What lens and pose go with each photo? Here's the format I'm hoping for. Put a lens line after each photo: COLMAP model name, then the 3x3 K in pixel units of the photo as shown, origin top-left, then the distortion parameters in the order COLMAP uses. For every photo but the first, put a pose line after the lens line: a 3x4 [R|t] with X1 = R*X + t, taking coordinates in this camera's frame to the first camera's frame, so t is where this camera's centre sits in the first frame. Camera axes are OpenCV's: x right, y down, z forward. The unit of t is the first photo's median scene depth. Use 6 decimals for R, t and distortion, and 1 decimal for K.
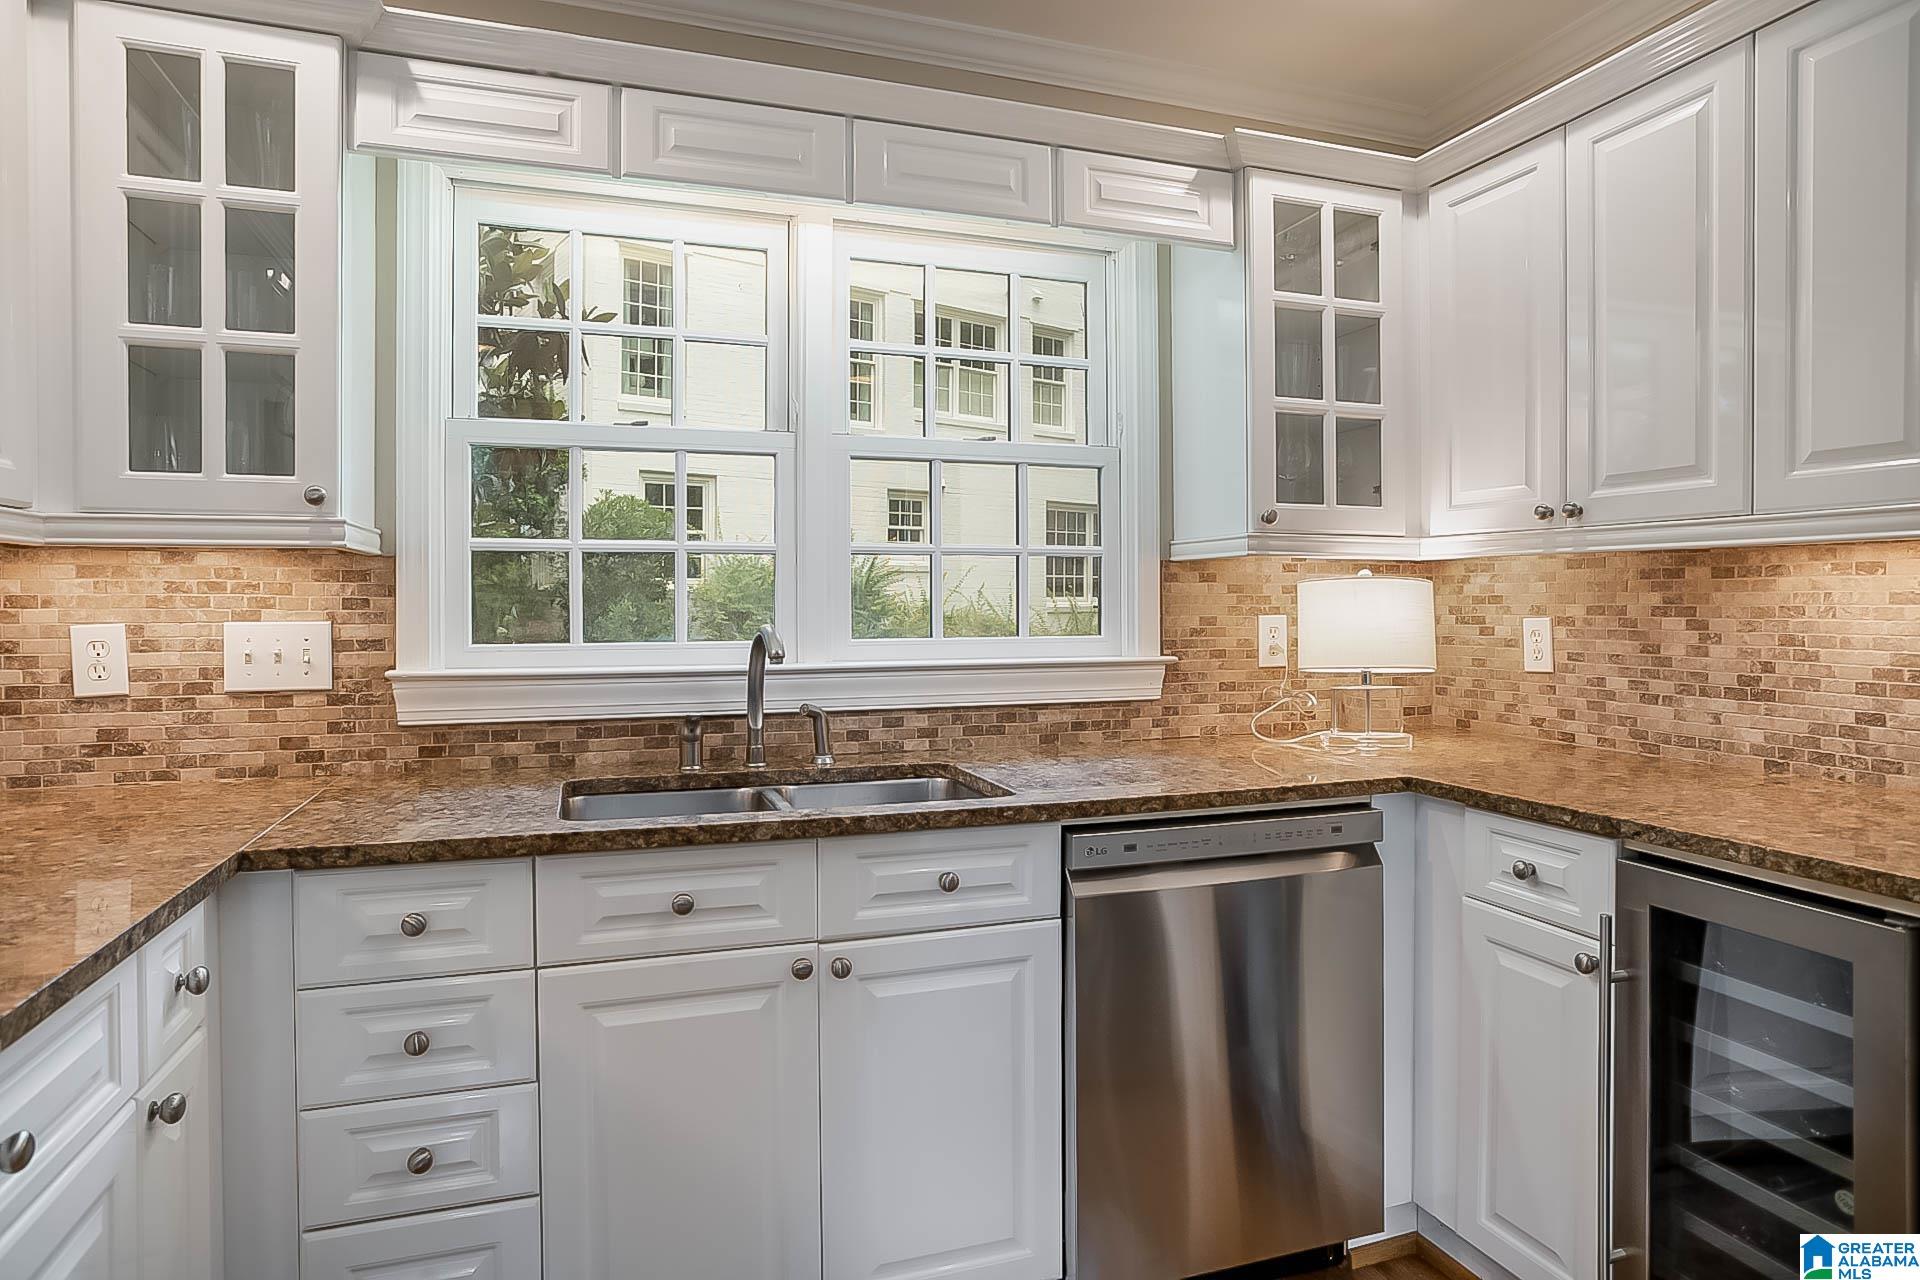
lens RADIAL K [[1124.1, 0, 982.2], [0, 1124.1, 596.9], [0, 0, 1]] dist [-0.051944, 0.027703]
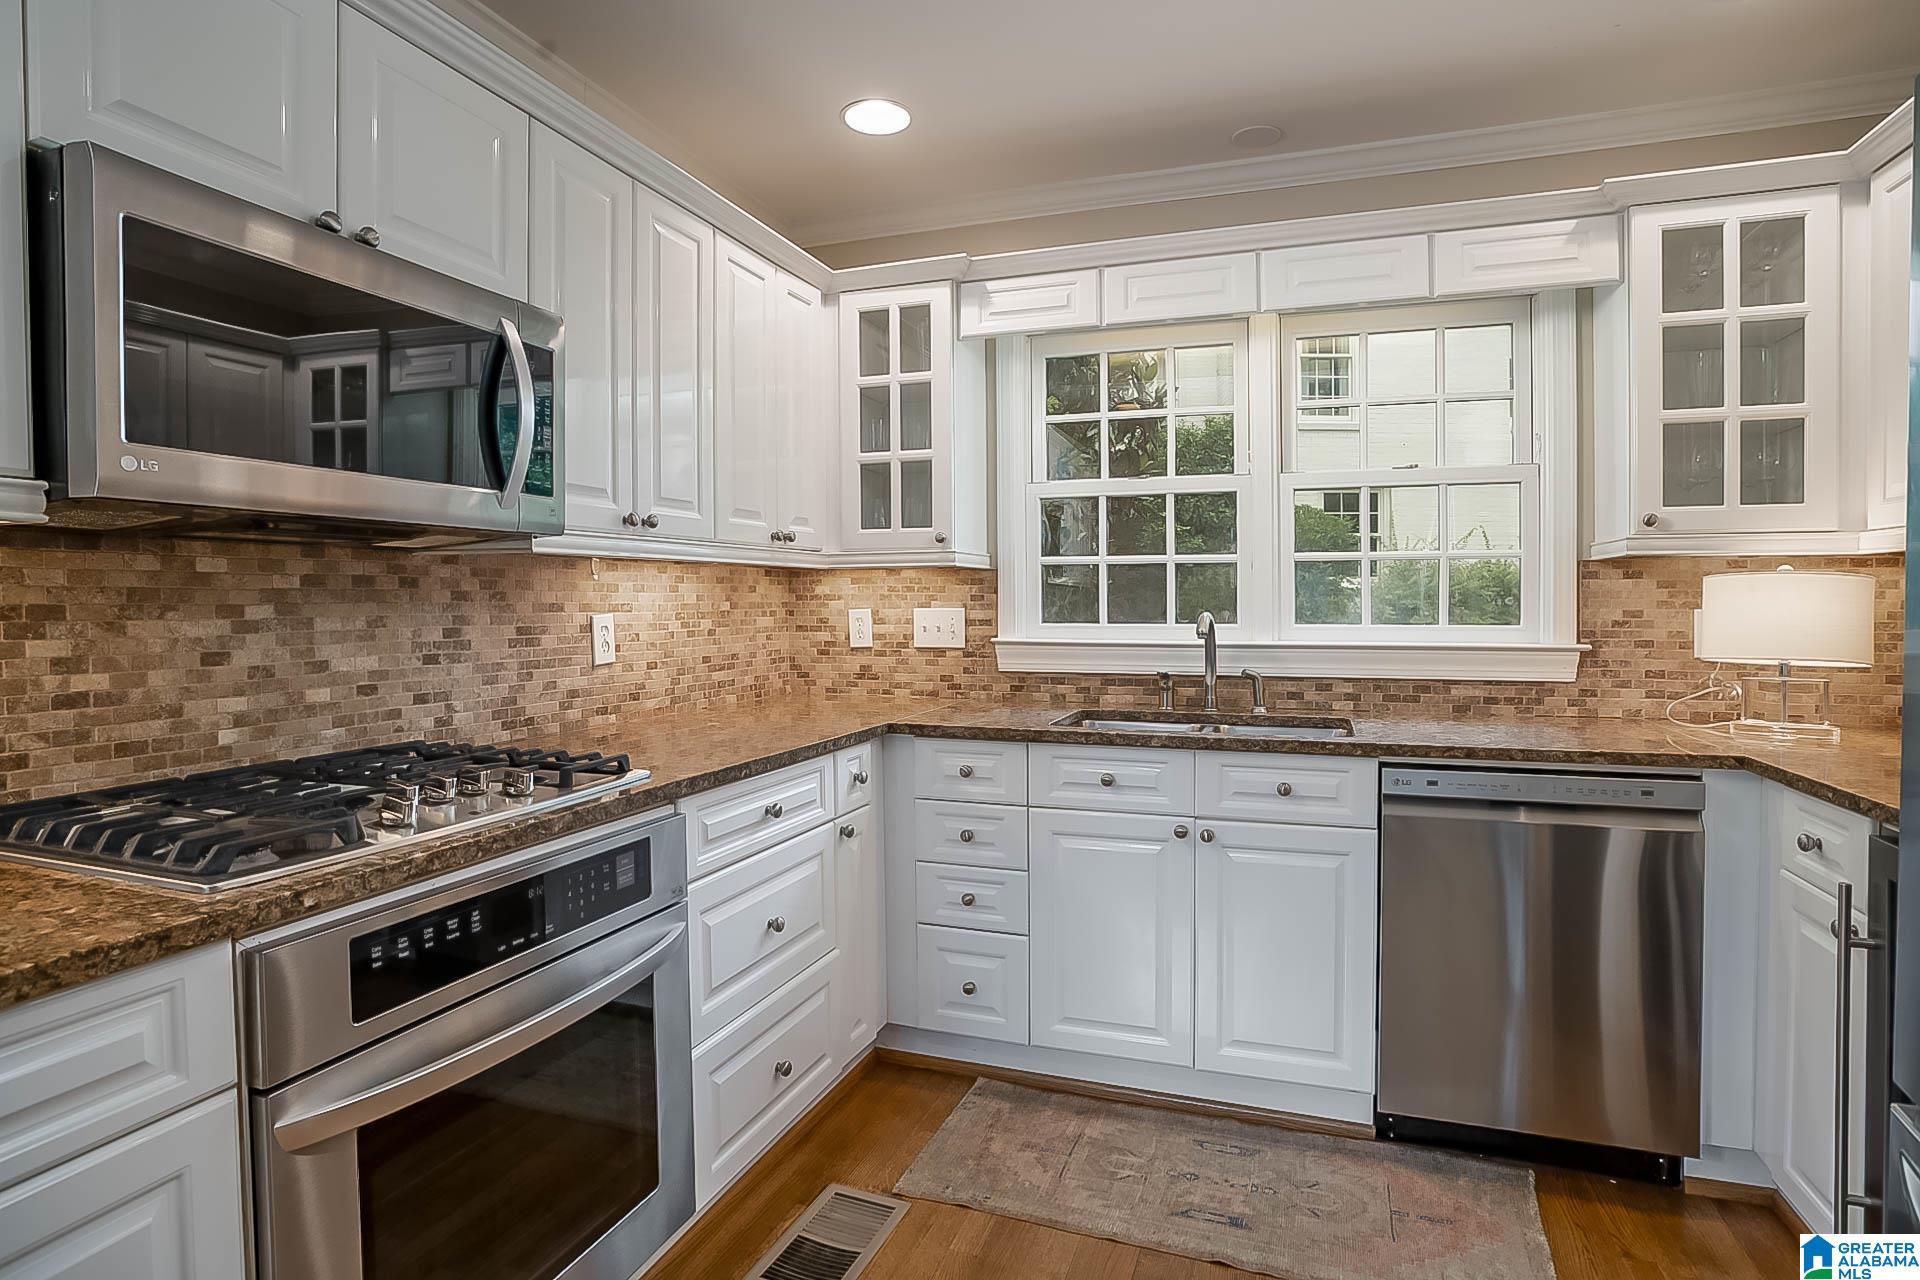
lens RADIAL K [[1061.5, 0, 952.6], [0, 1061.5, 618.1], [0, 0, 1]] dist [-0.071241, 0.022978]
pose [[0.769756, 0.010378, -0.638254, 0.445475], [0.003950, 0.999771, 0.021020, 0.002162], [0.638327, -0.018701, 0.769538, -0.277299]]
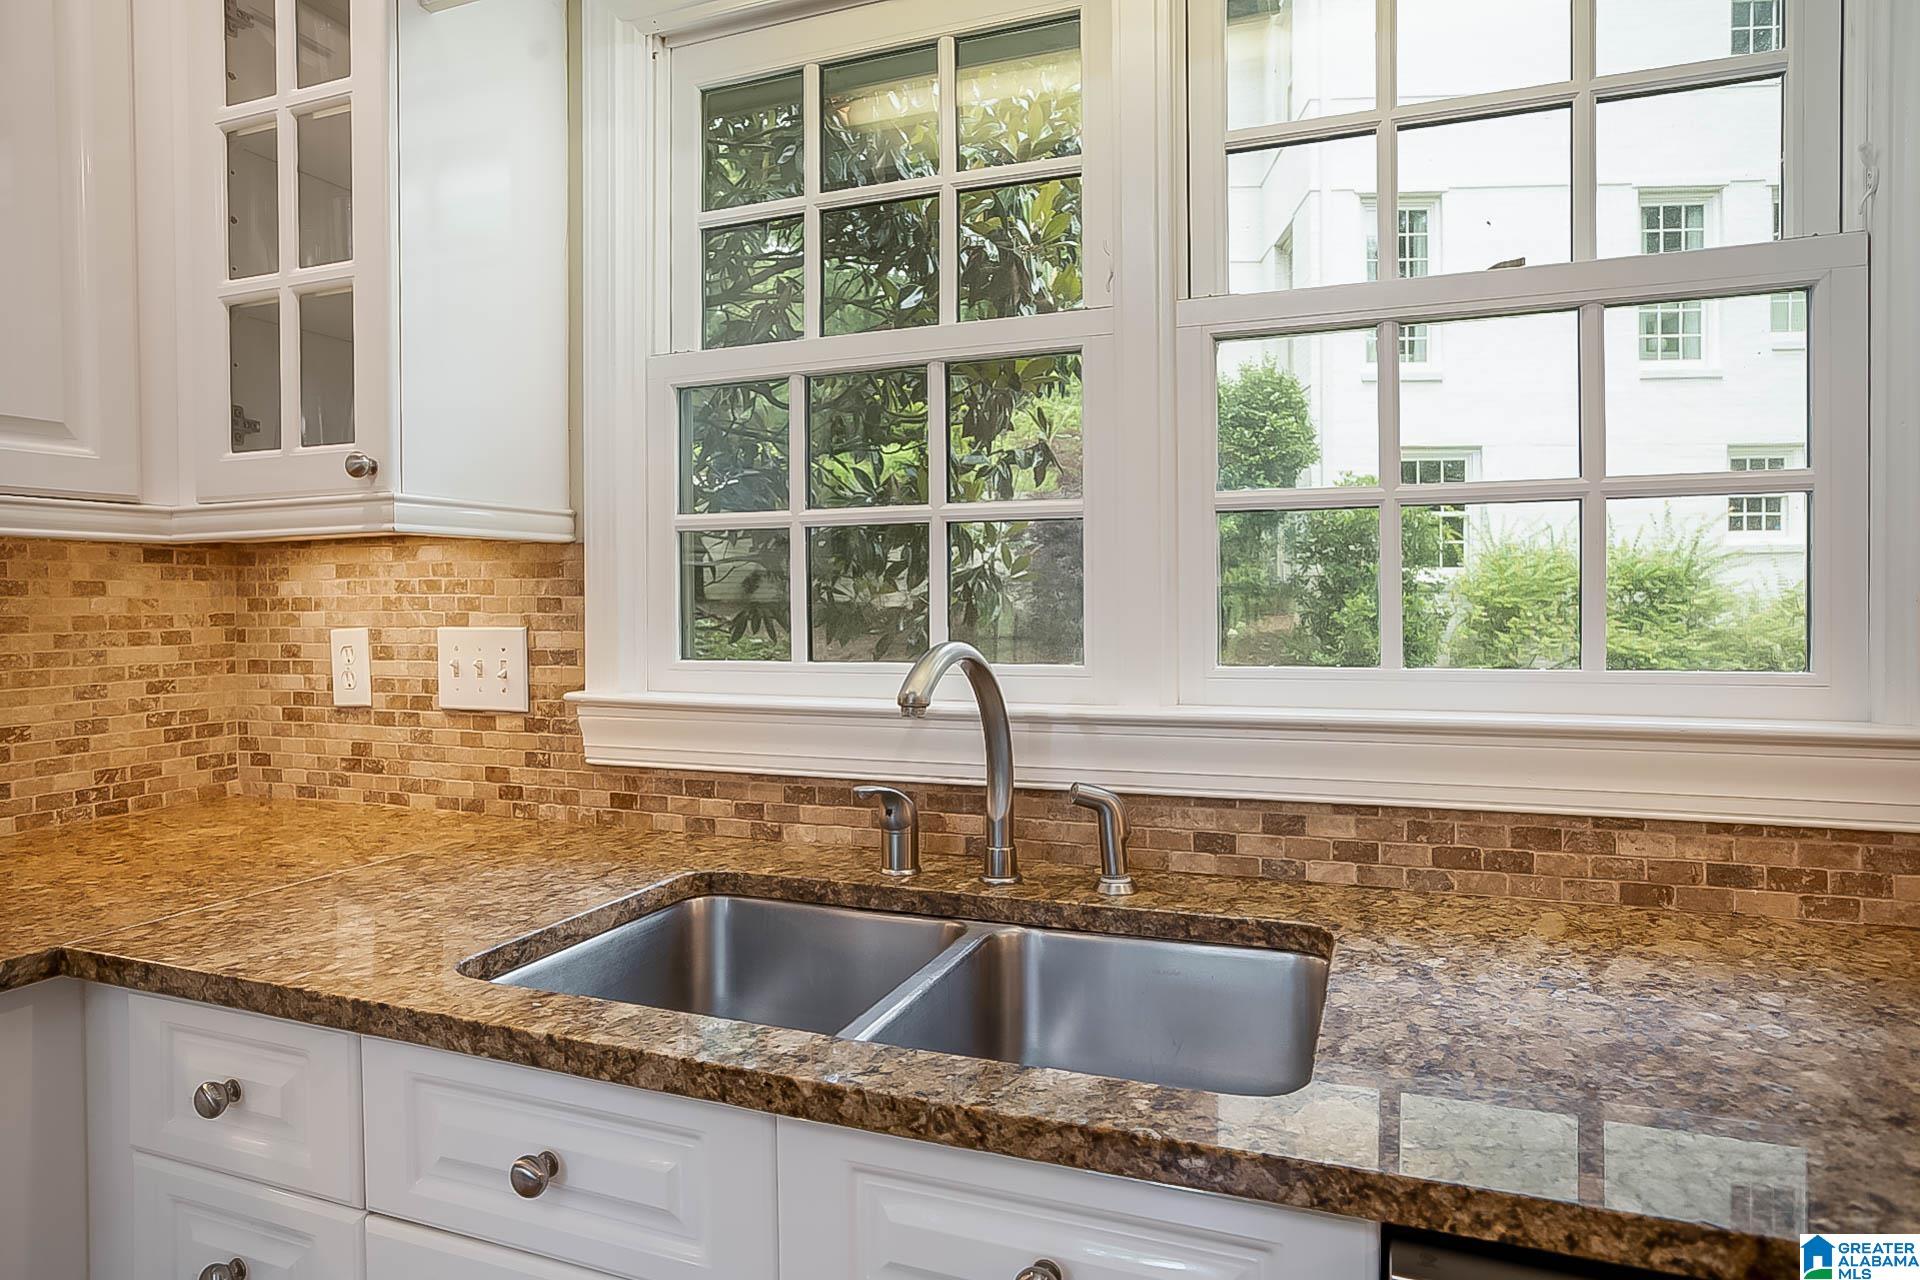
lens RADIAL K [[1124.1, 0, 979.2], [0, 1124.1, 615.7], [0, 0, 1]] dist [-0.051944, 0.027703]
pose [[0.748634, 0.004827, -0.662966, 0.191784], [0.010075, 0.999775, 0.018655, 0.002068], [0.662907, -0.020645, 0.748417, 0.609321]]
